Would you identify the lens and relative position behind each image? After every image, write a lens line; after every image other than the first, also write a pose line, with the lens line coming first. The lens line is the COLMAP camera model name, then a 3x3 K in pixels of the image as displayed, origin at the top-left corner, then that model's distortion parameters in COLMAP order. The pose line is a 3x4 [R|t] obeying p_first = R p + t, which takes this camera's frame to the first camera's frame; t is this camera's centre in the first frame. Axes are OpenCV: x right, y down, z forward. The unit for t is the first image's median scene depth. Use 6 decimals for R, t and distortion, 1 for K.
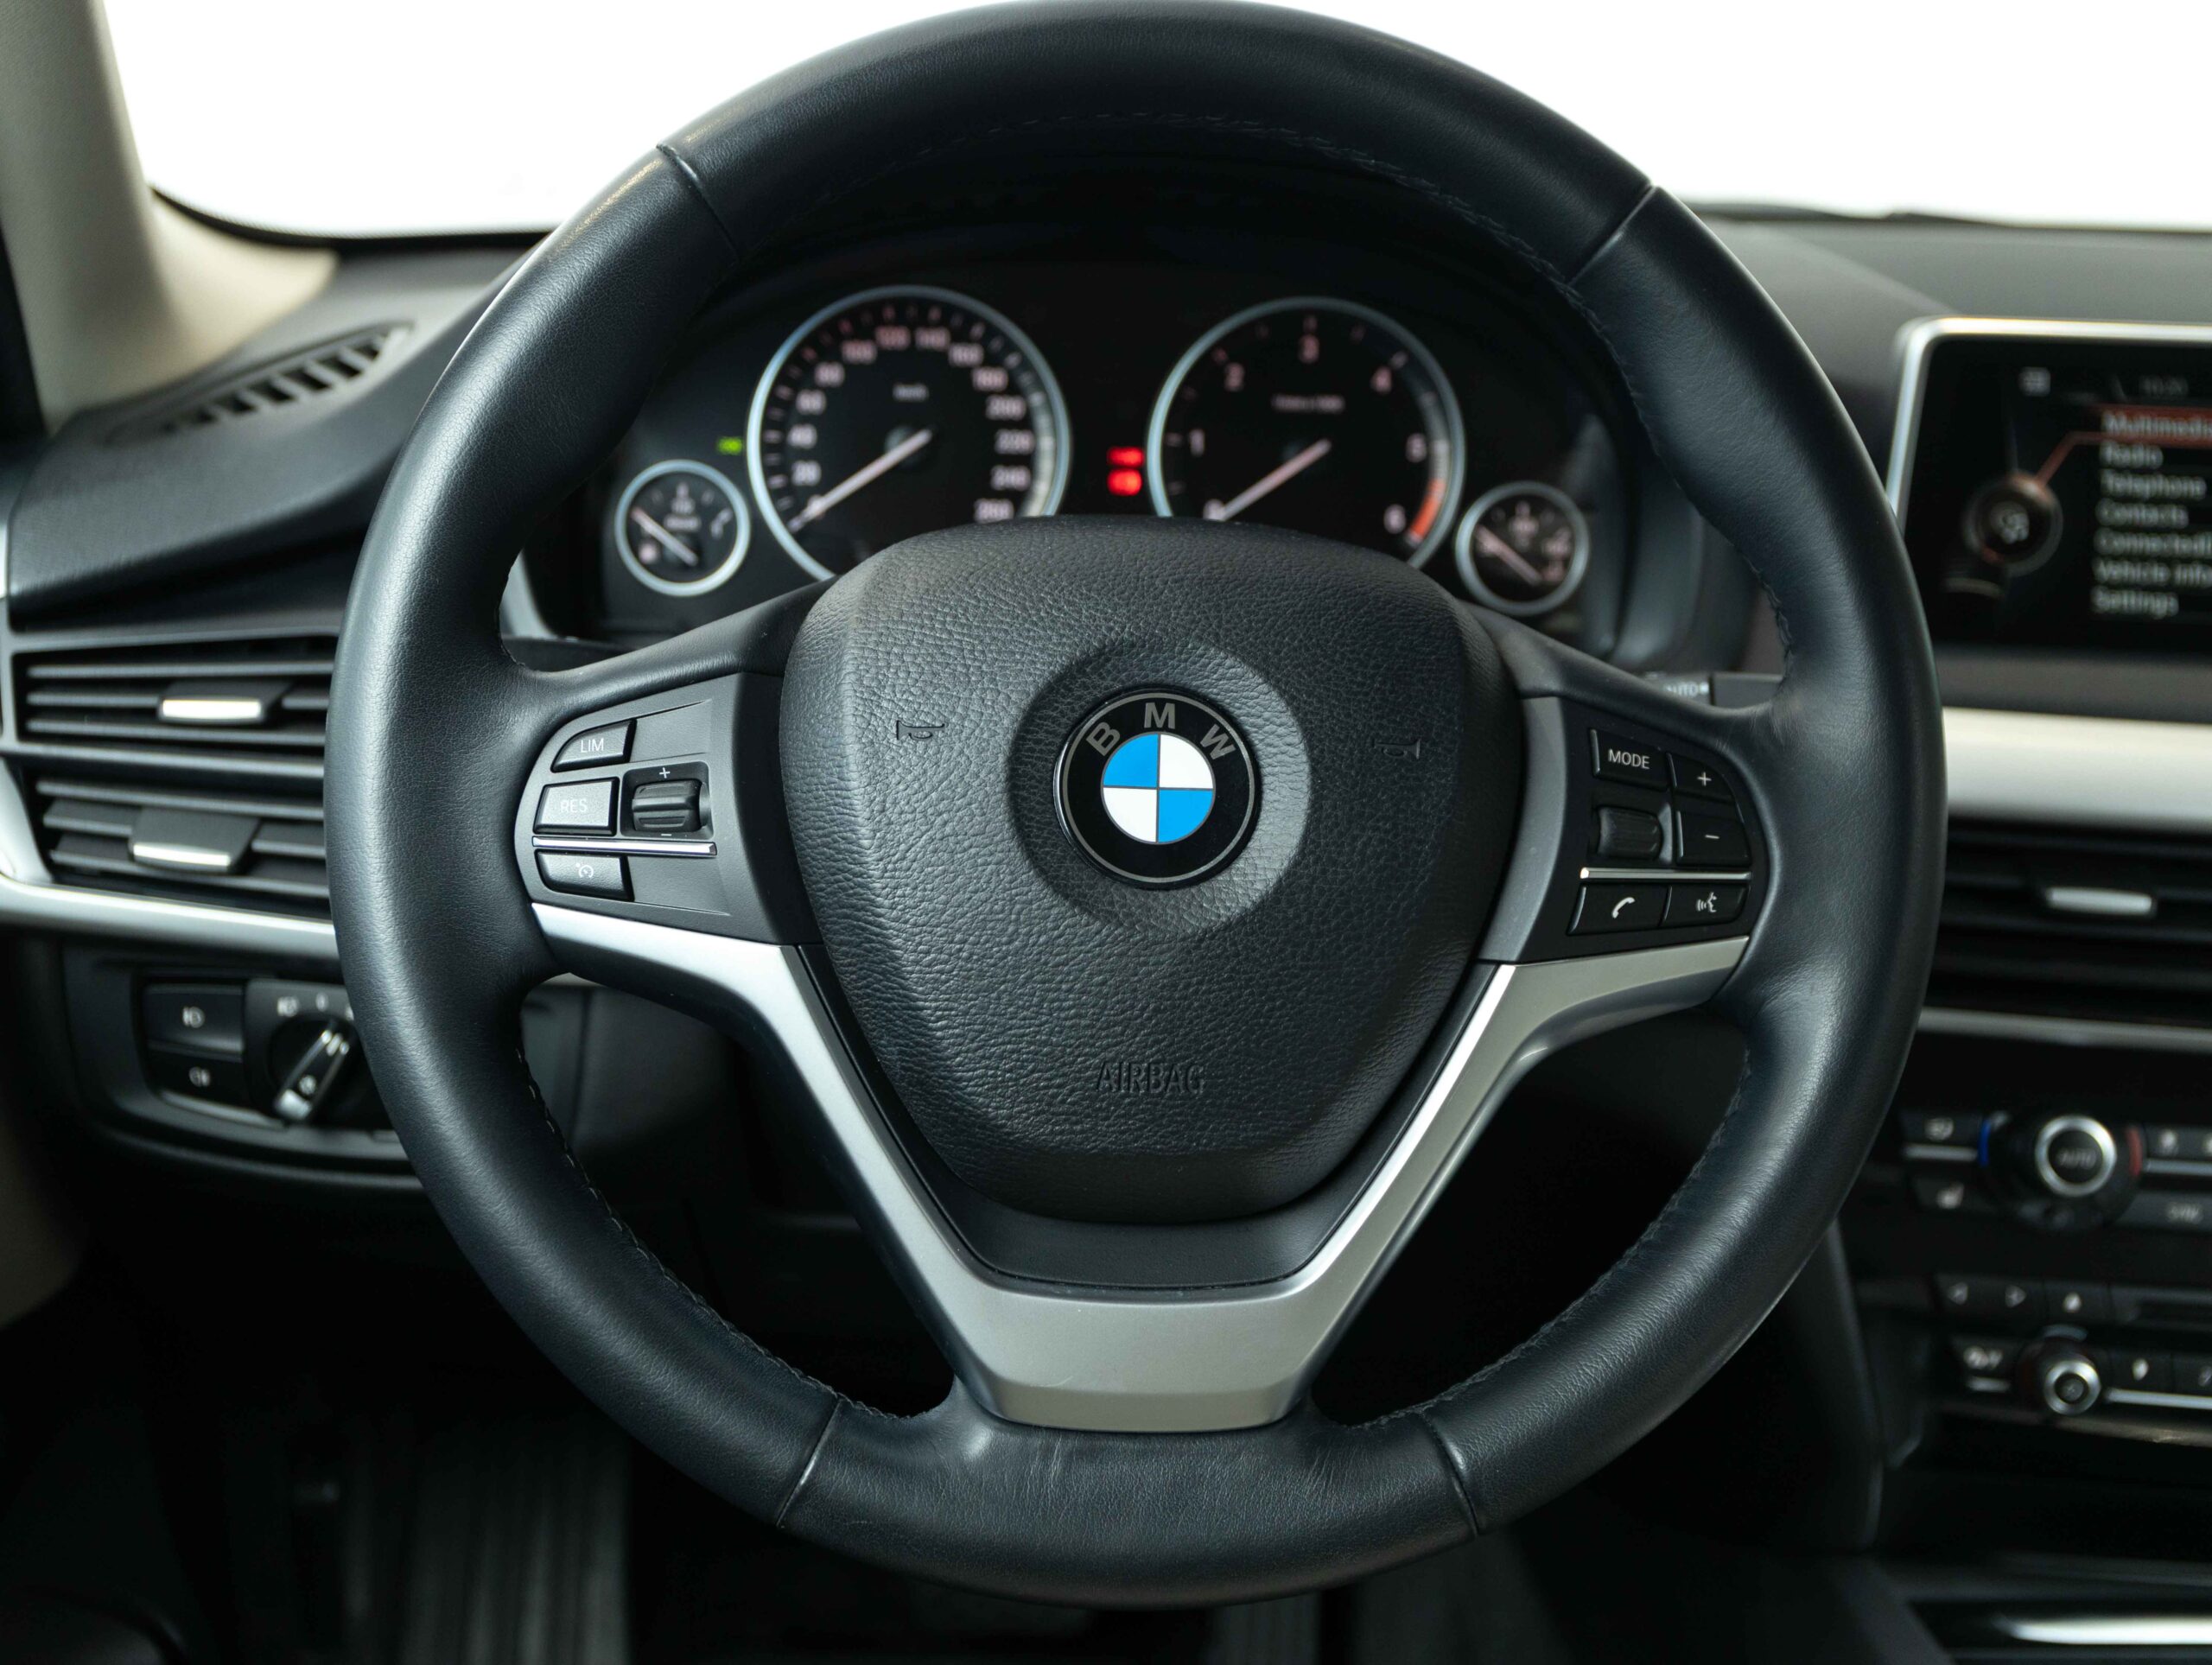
lens RADIAL K [[2583.9, 0, 1107.0], [0, 2583.9, 815.3], [0, 0, 1]] dist [0.007852, 0.000000]
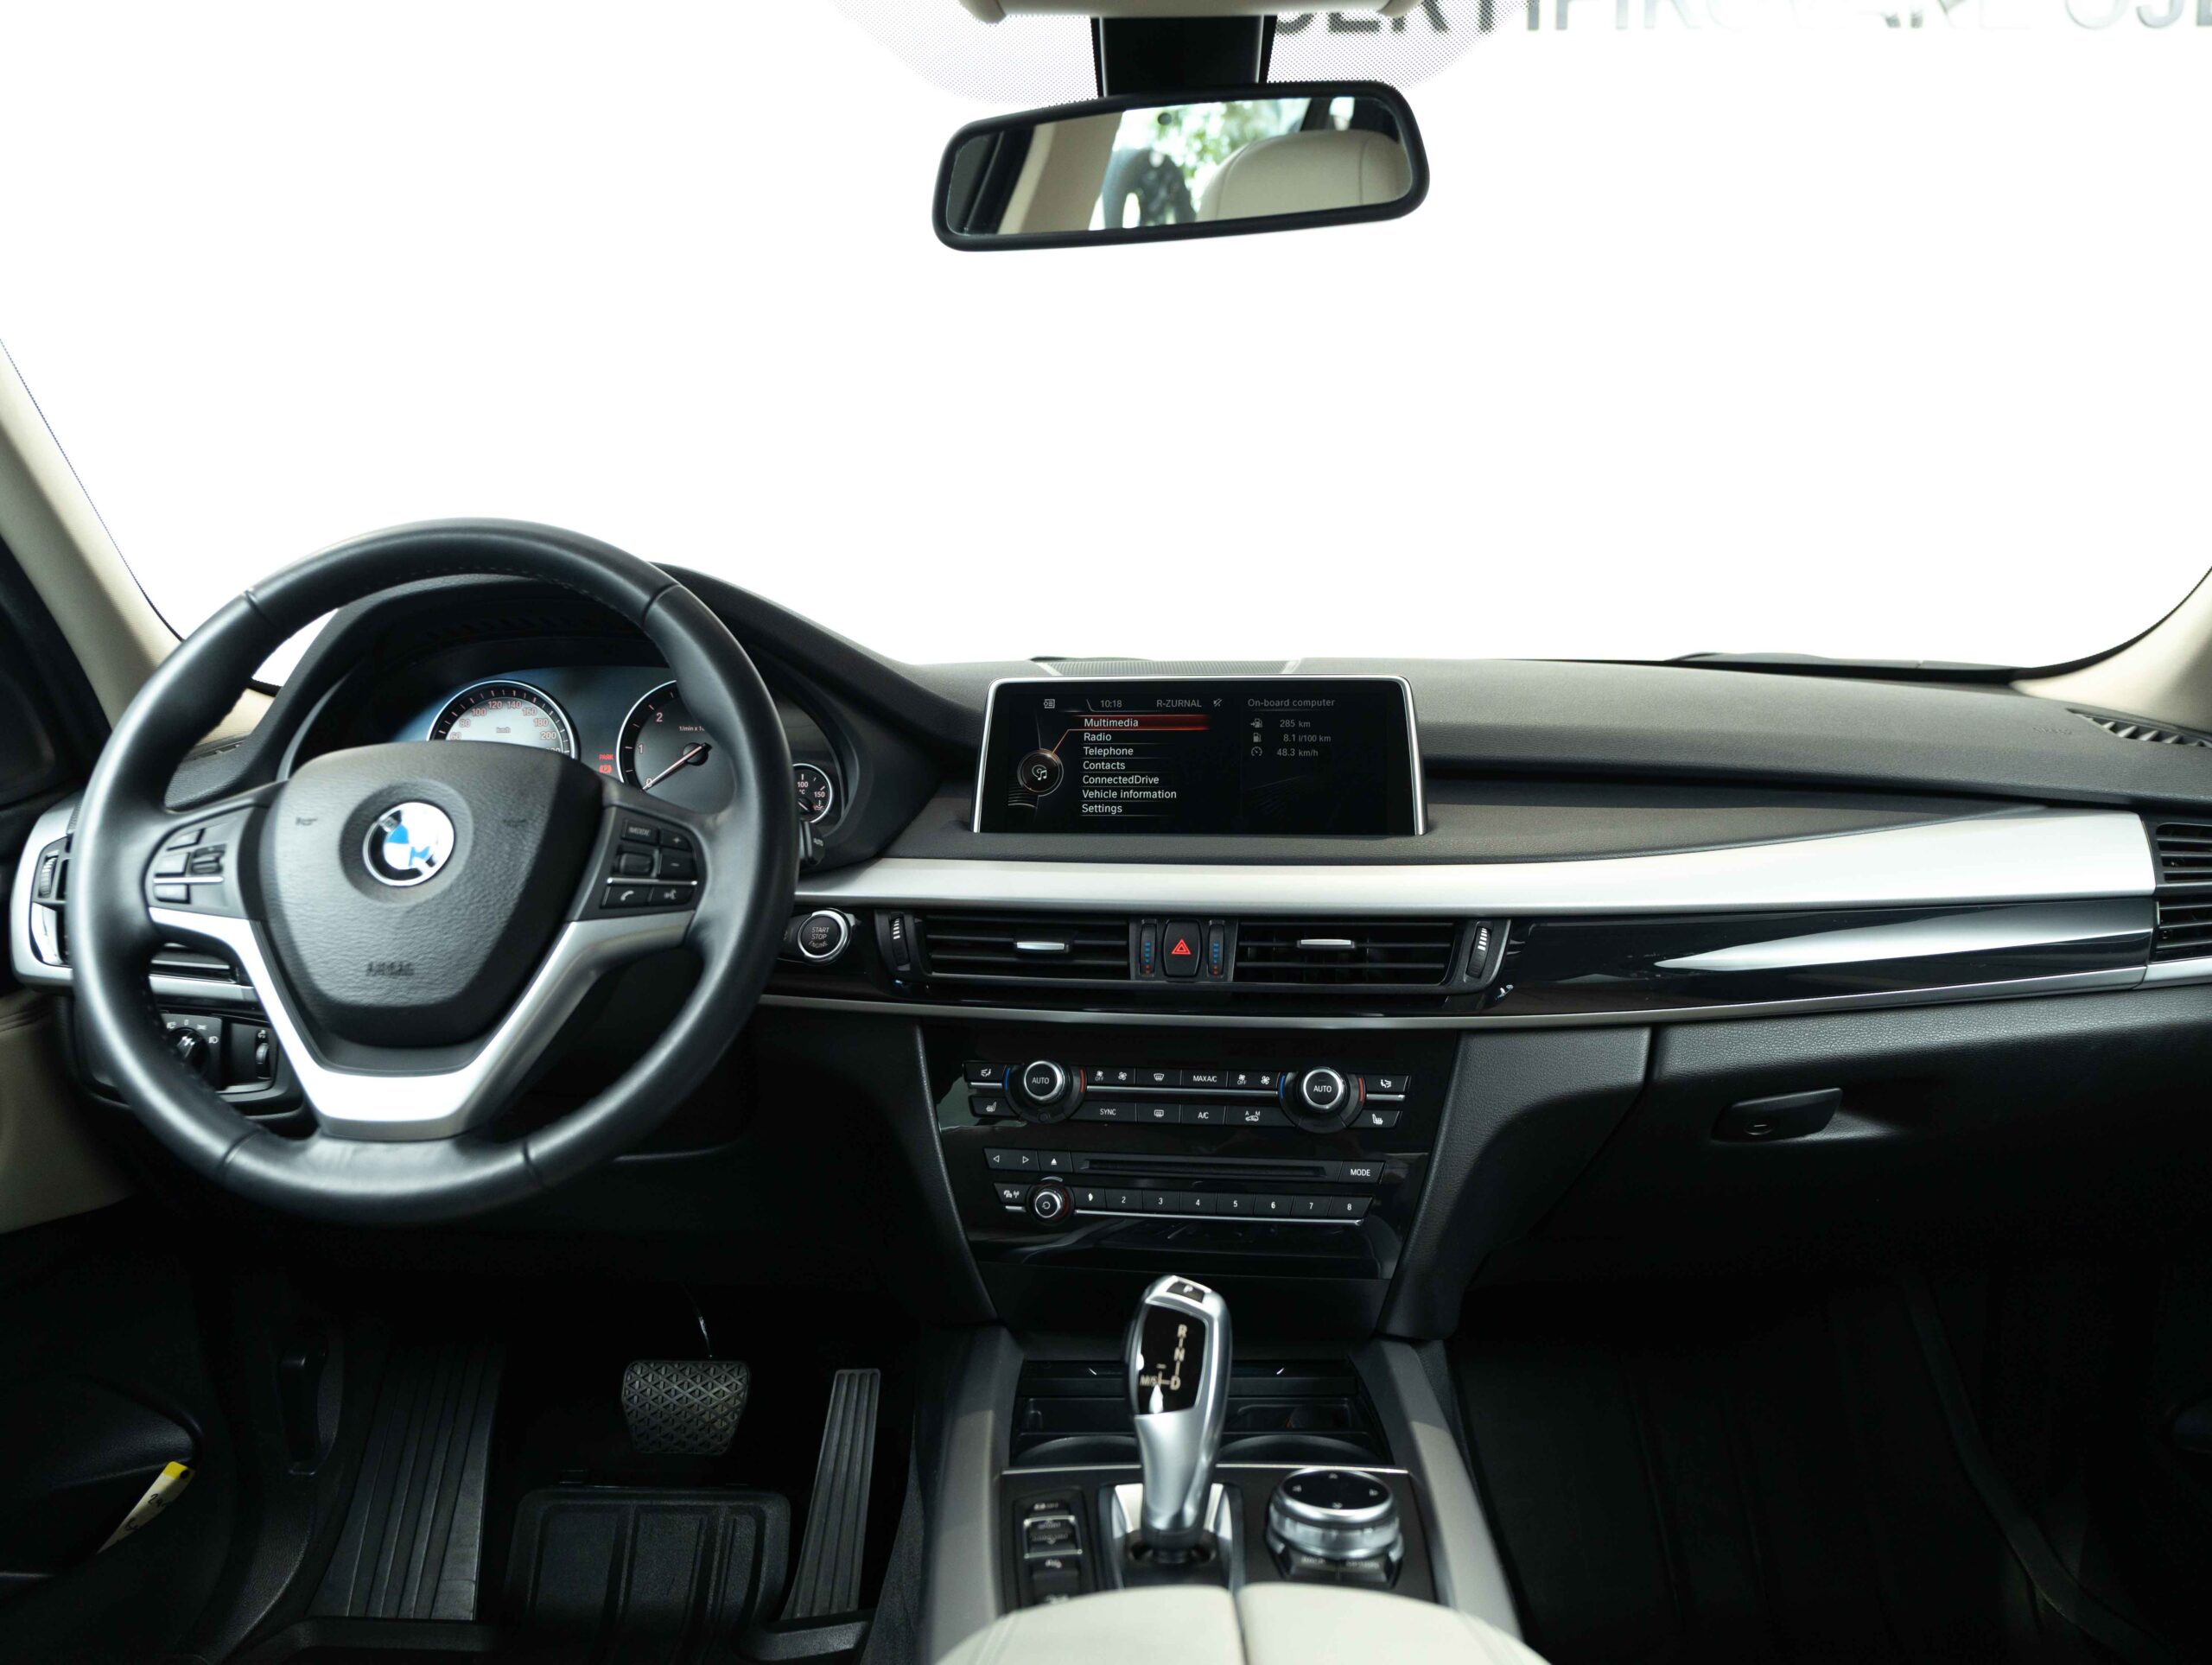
lens RADIAL K [[1655.7, 0, 1084.2], [0, 1655.7, 817.0], [0, 0, 1]] dist [-0.012454, 0.010717]
pose [[0.996344, -0.036021, -0.077466, 0.496598], [0.019380, 0.978422, -0.205706, 0.189643], [0.083204, 0.203453, 0.975543, -0.244205]]
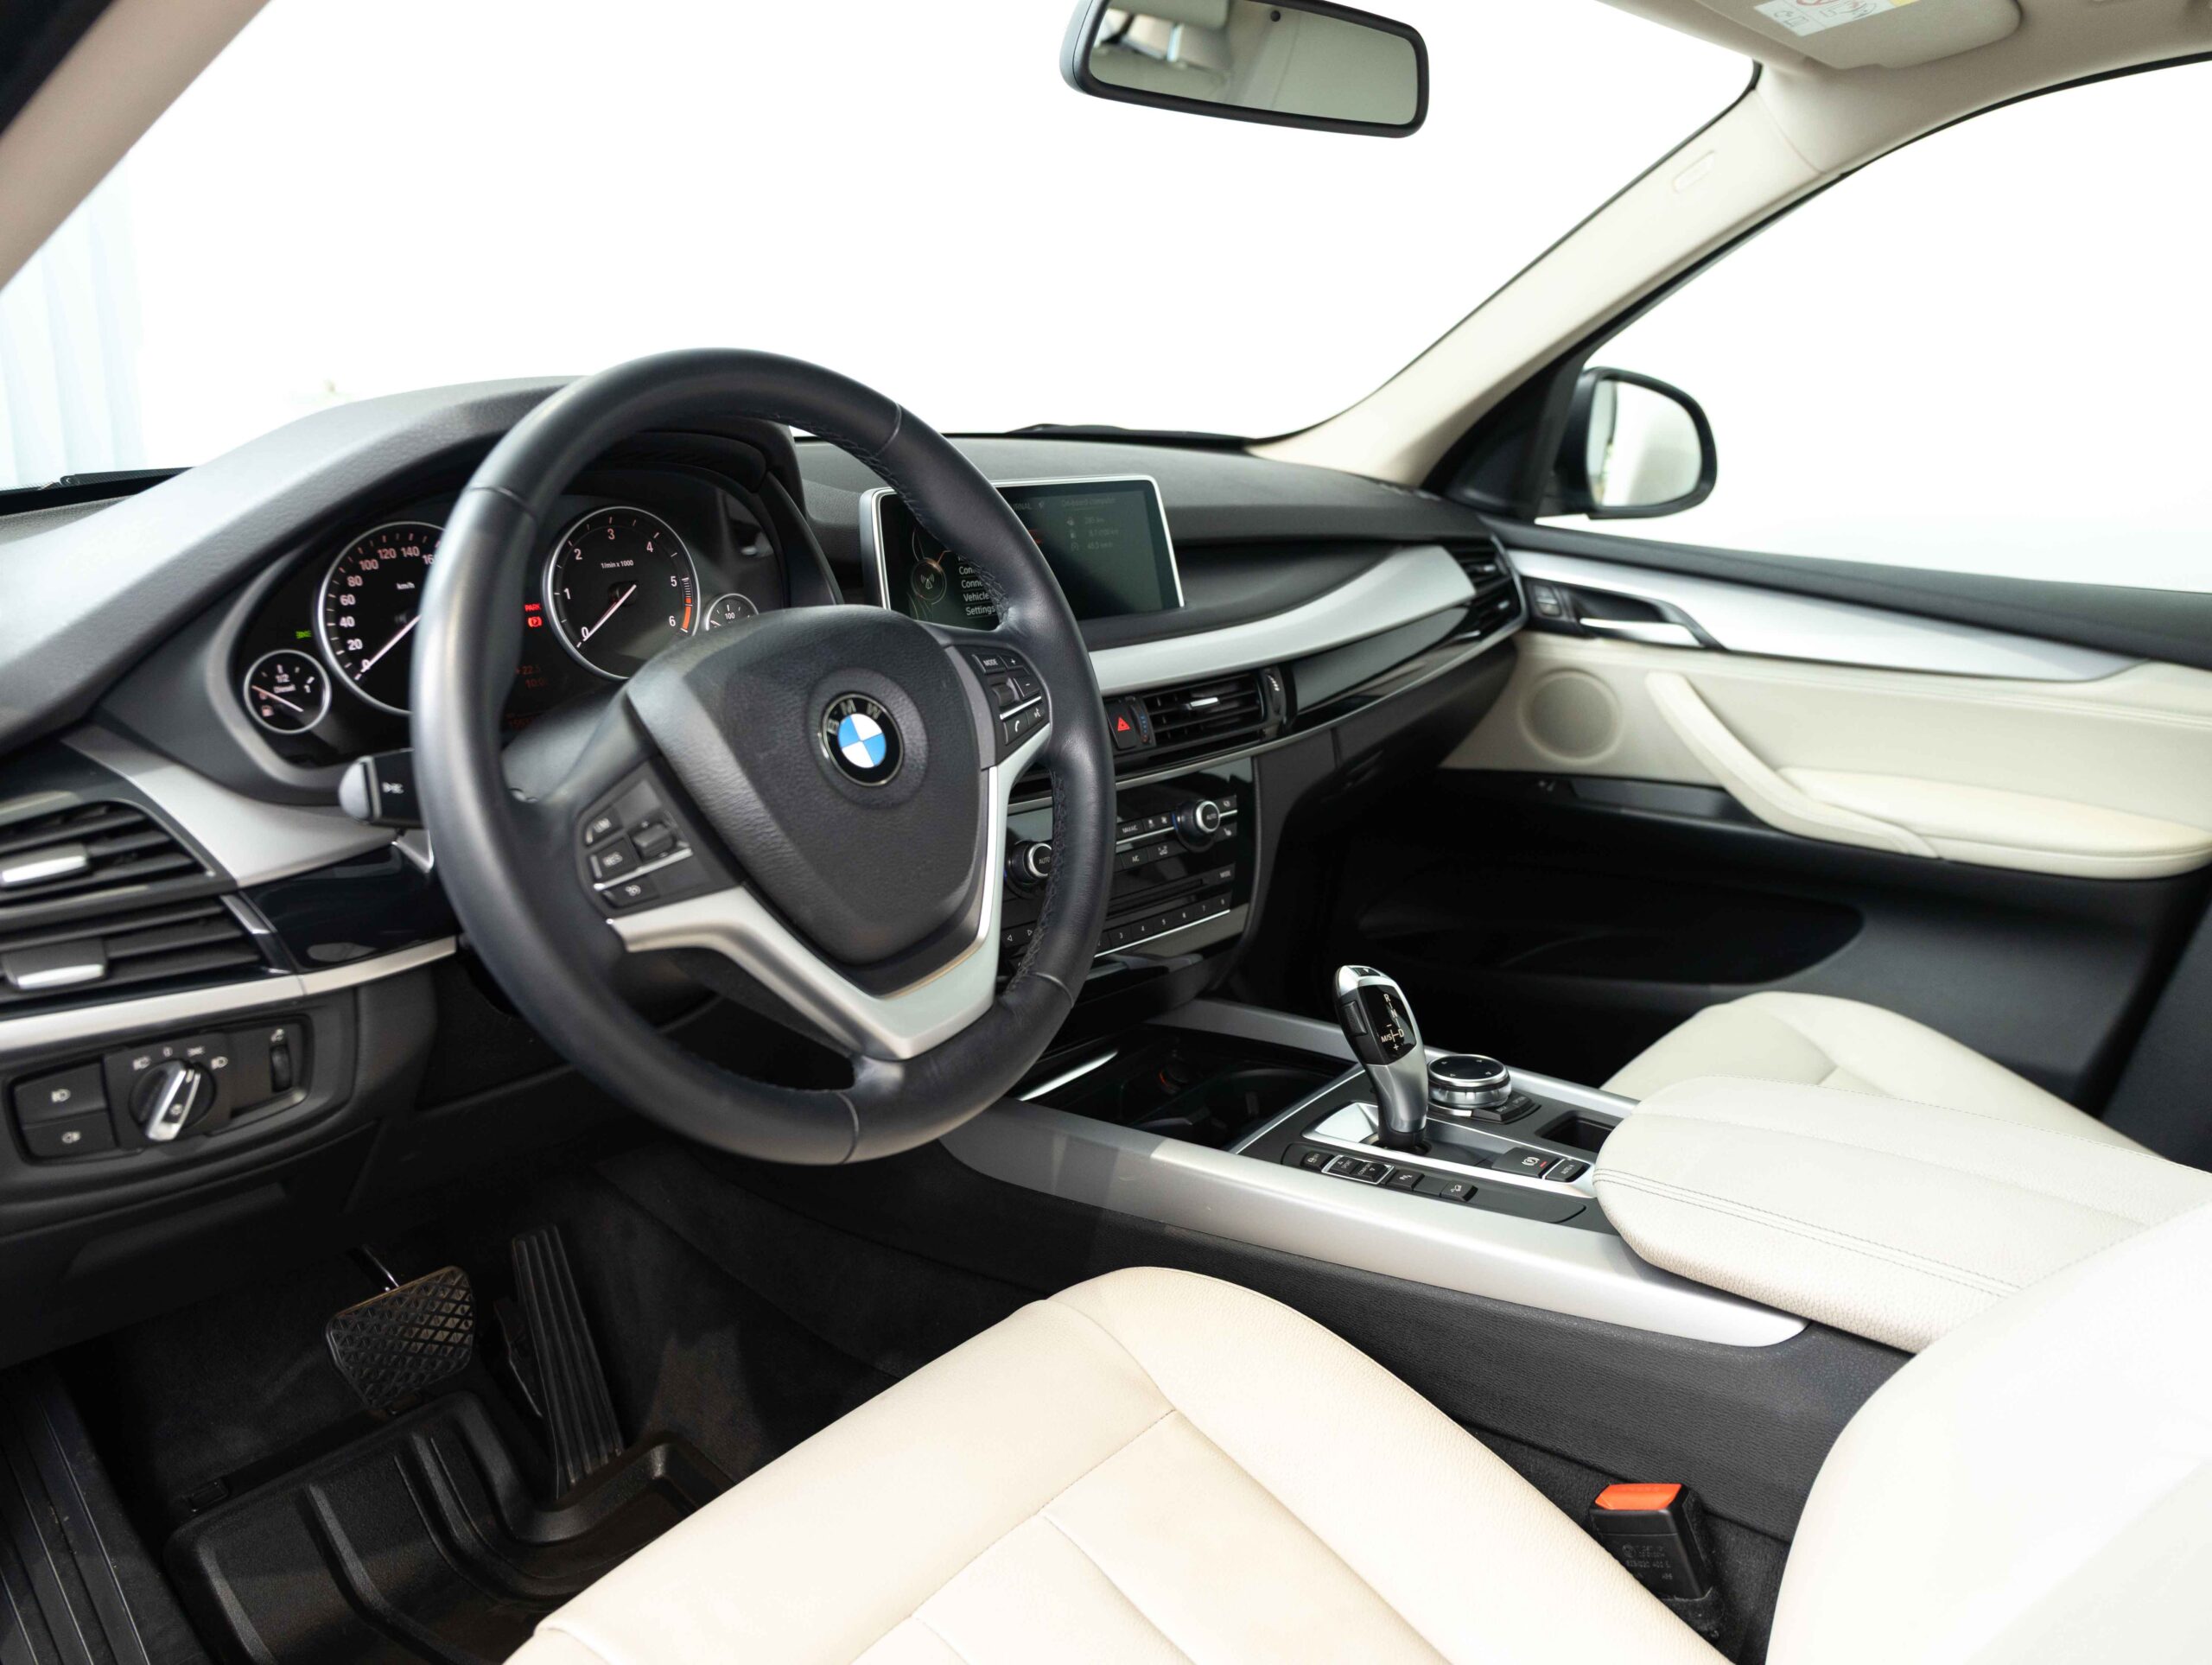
lens RADIAL K [[1655.7, 0, 1097.2], [0, 1655.7, 814.6], [0, 0, 1]] dist [-0.012454, 0.010717]
pose [[0.674707, -0.222877, 0.703631, -0.558426], [0.222062, 0.970446, 0.094458, -0.026986], [-0.703889, 0.092518, 0.704259, -0.021340]]
